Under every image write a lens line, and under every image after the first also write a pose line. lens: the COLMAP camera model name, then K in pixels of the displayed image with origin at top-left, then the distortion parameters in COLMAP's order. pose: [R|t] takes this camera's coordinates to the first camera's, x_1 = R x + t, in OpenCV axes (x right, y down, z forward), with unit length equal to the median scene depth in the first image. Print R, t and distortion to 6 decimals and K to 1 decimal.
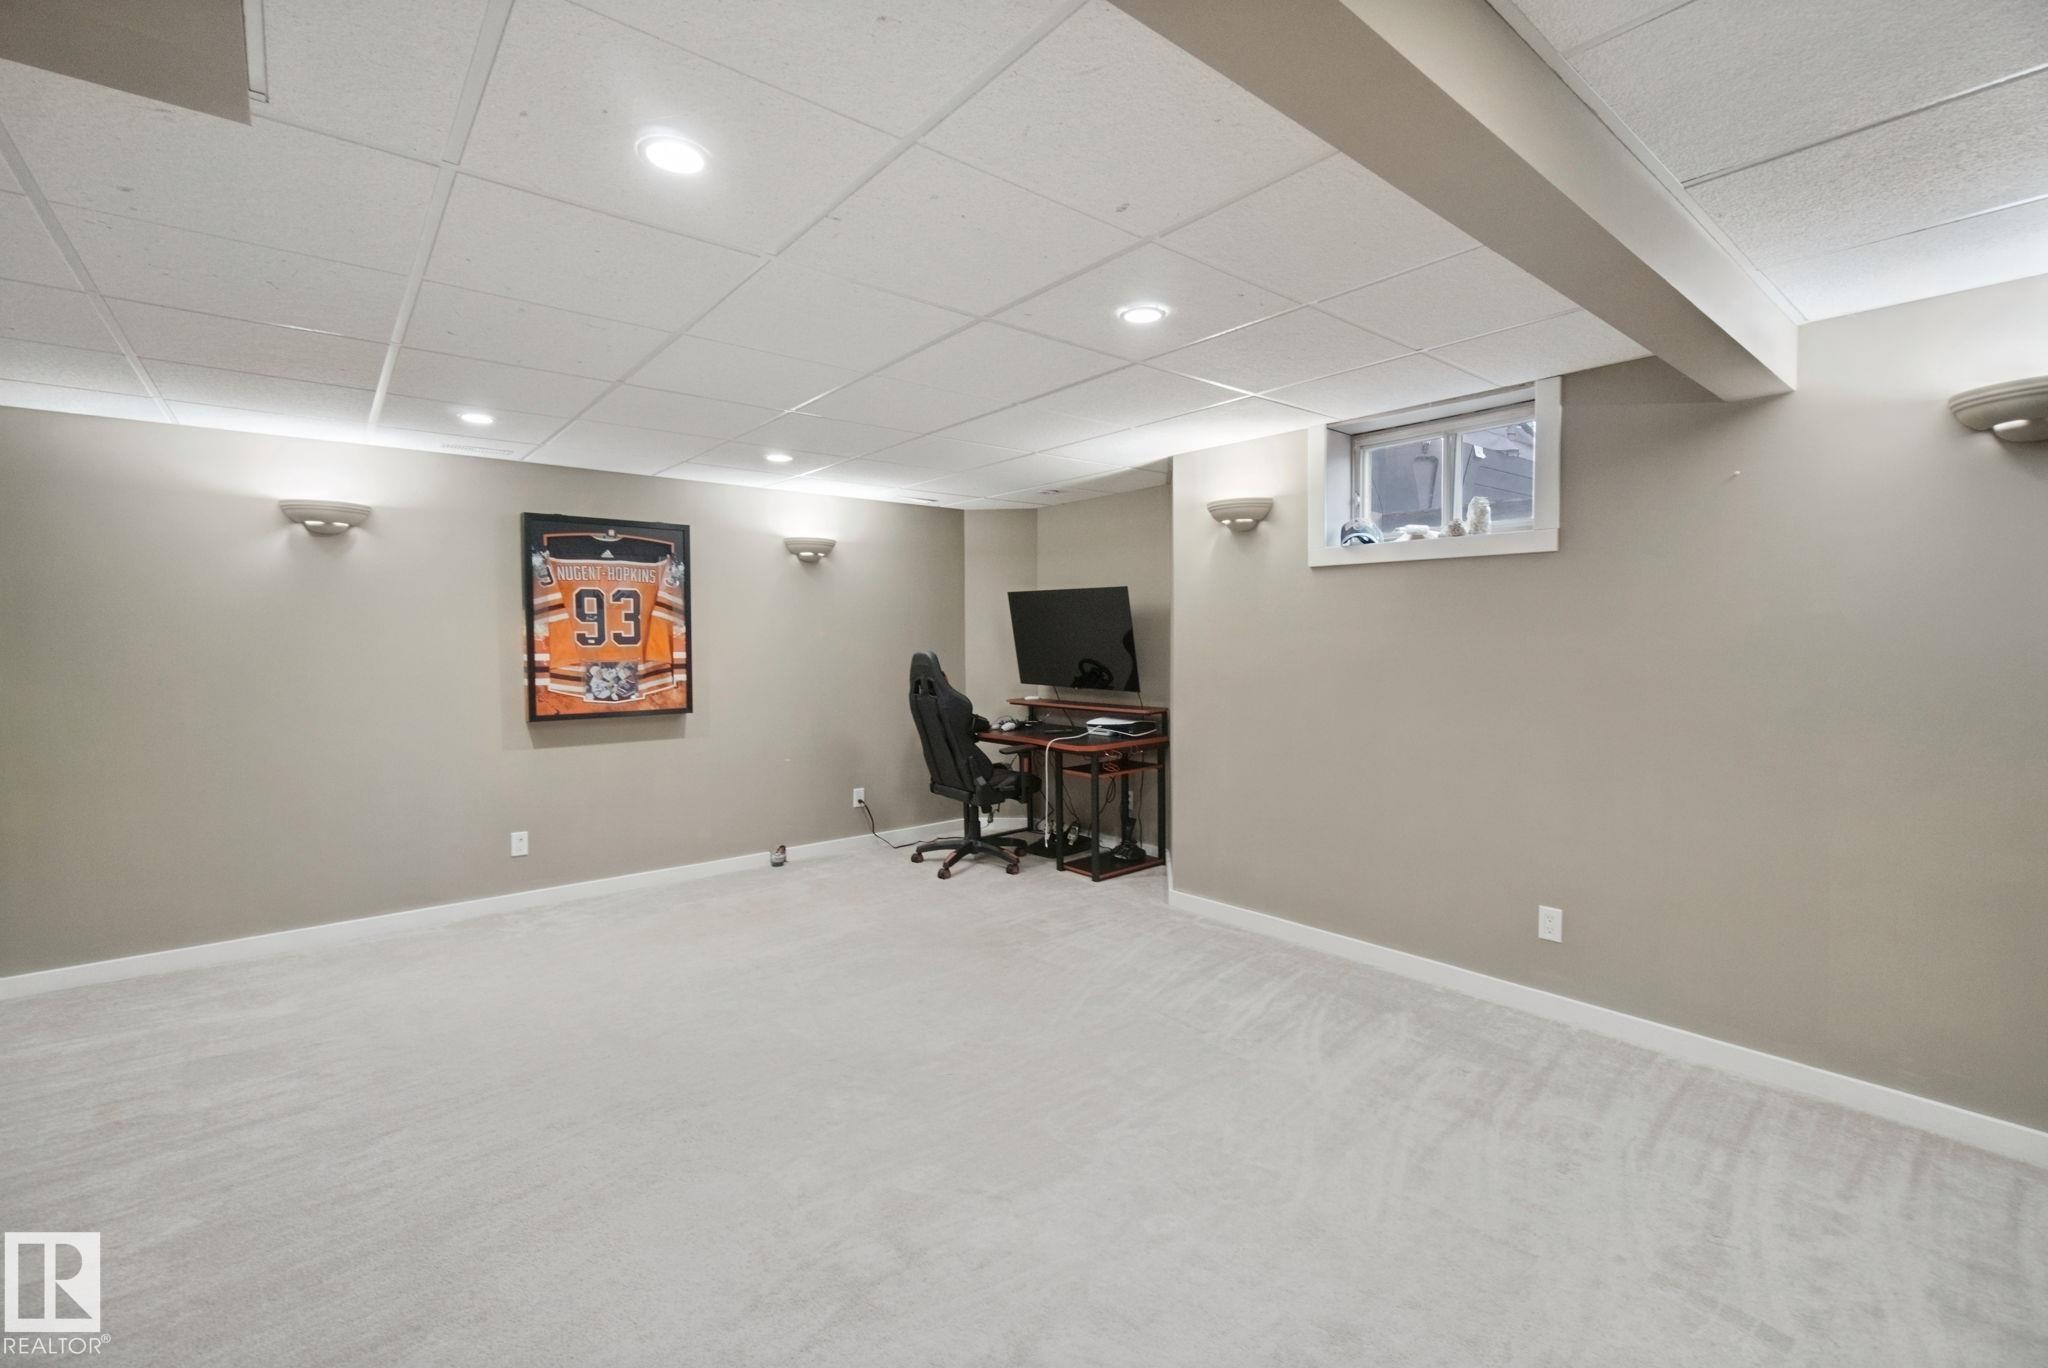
lens RADIAL K [[888.1, 0, 1031.4], [0, 888.1, 675.9], [0, 0, 1]] dist [-0.004305, -0.000176]
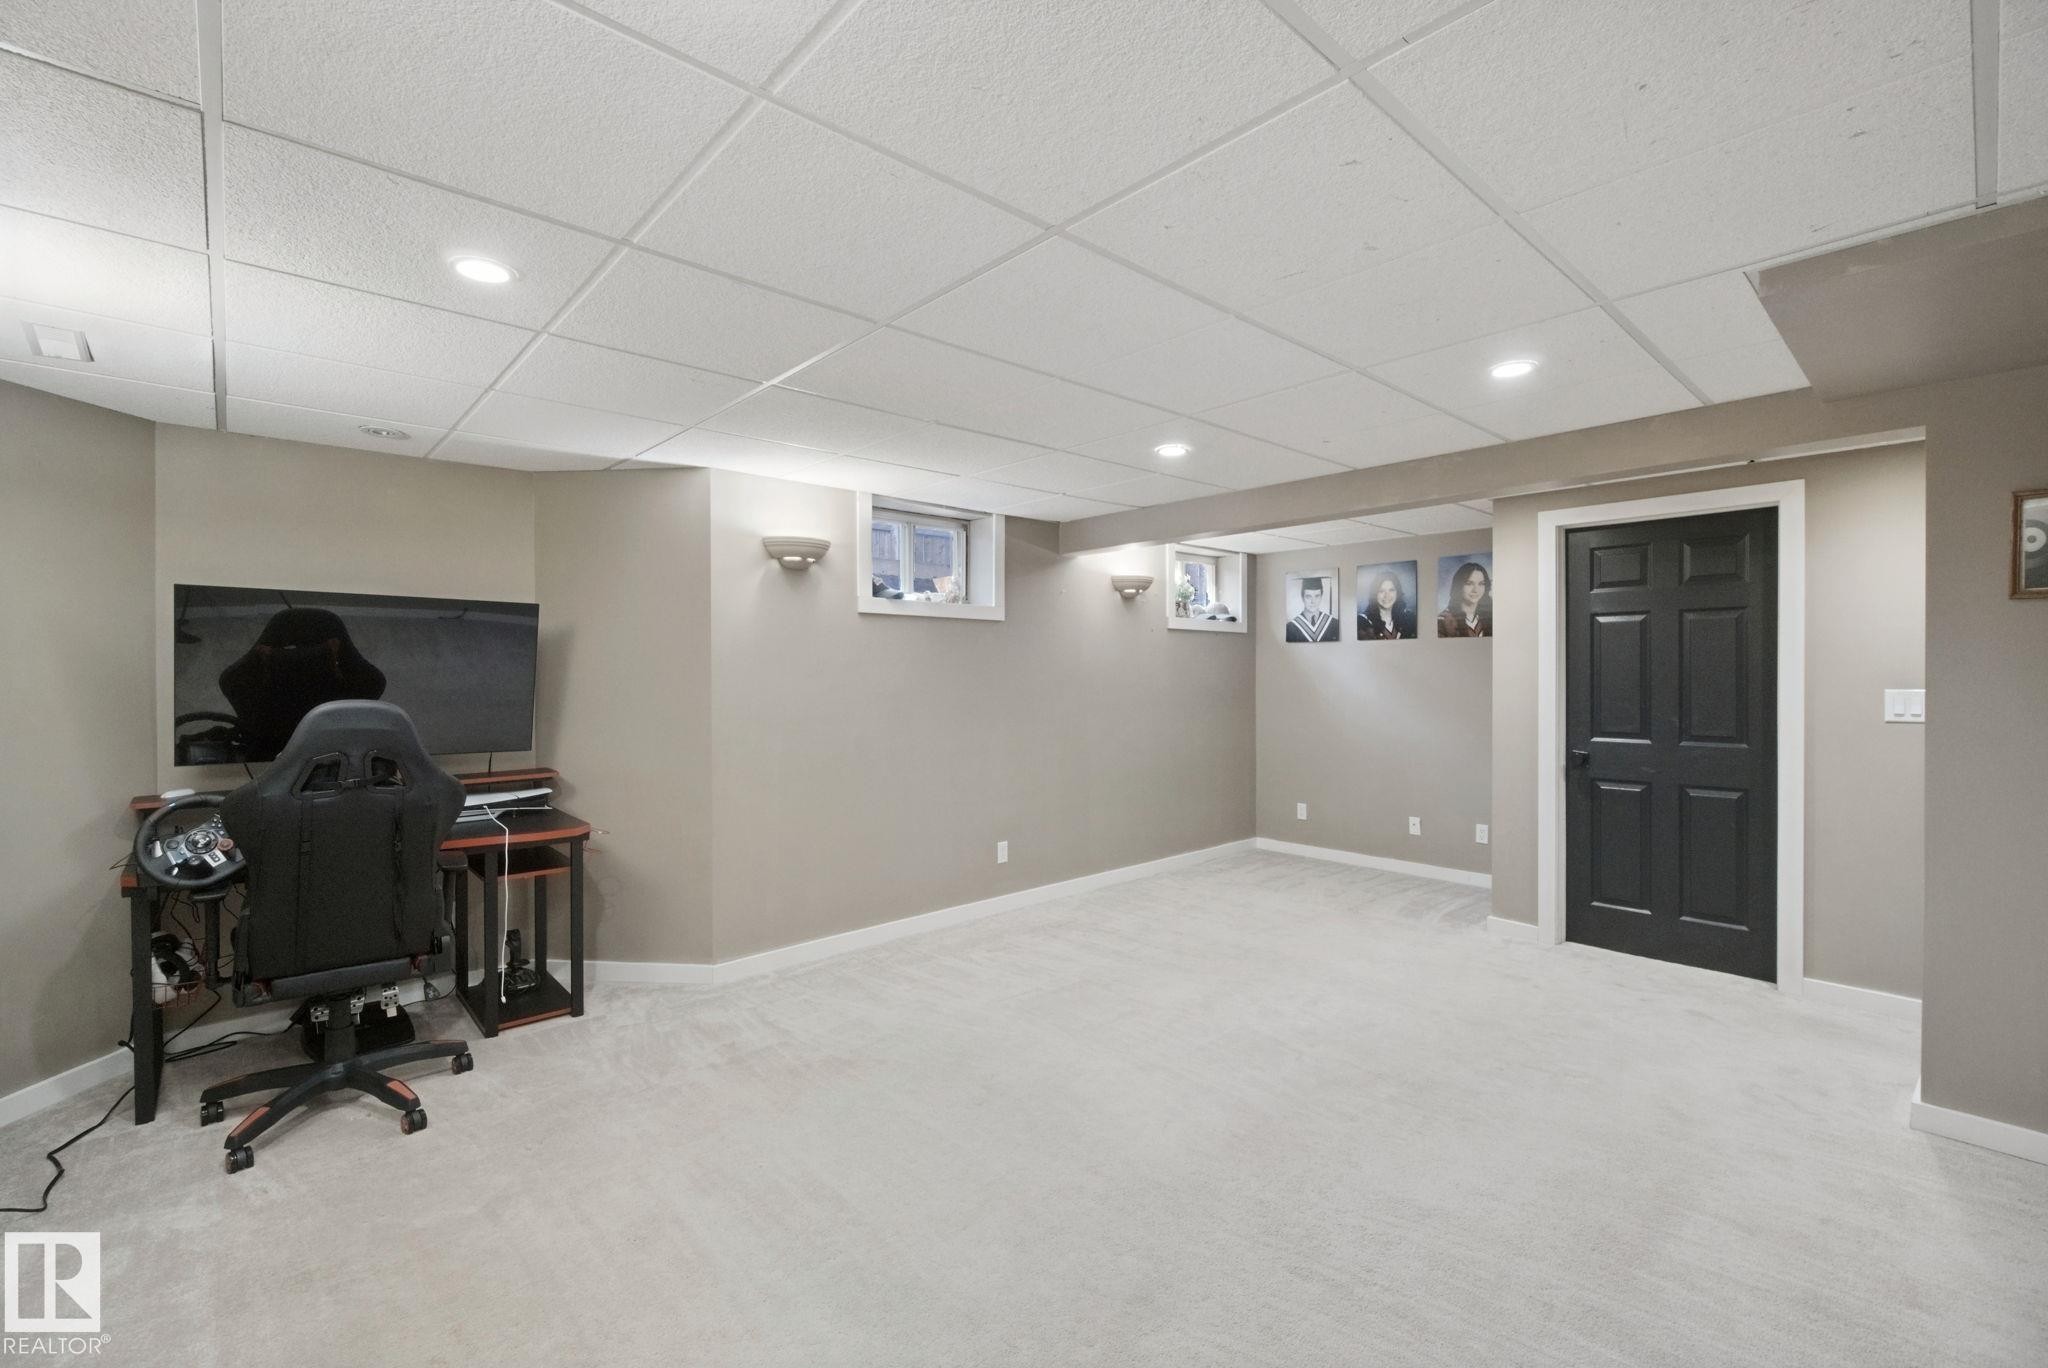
lens RADIAL K [[888.1, 0, 1031.4], [0, 888.1, 675.9], [0, 0, 1]] dist [-0.004305, -0.000176]
pose [[-0.049964, -0.010981, 0.998691, -0.858593], [0.041513, 0.999053, 0.013061, -0.047845], [-0.997888, 0.042111, -0.049461, 0.856356]]
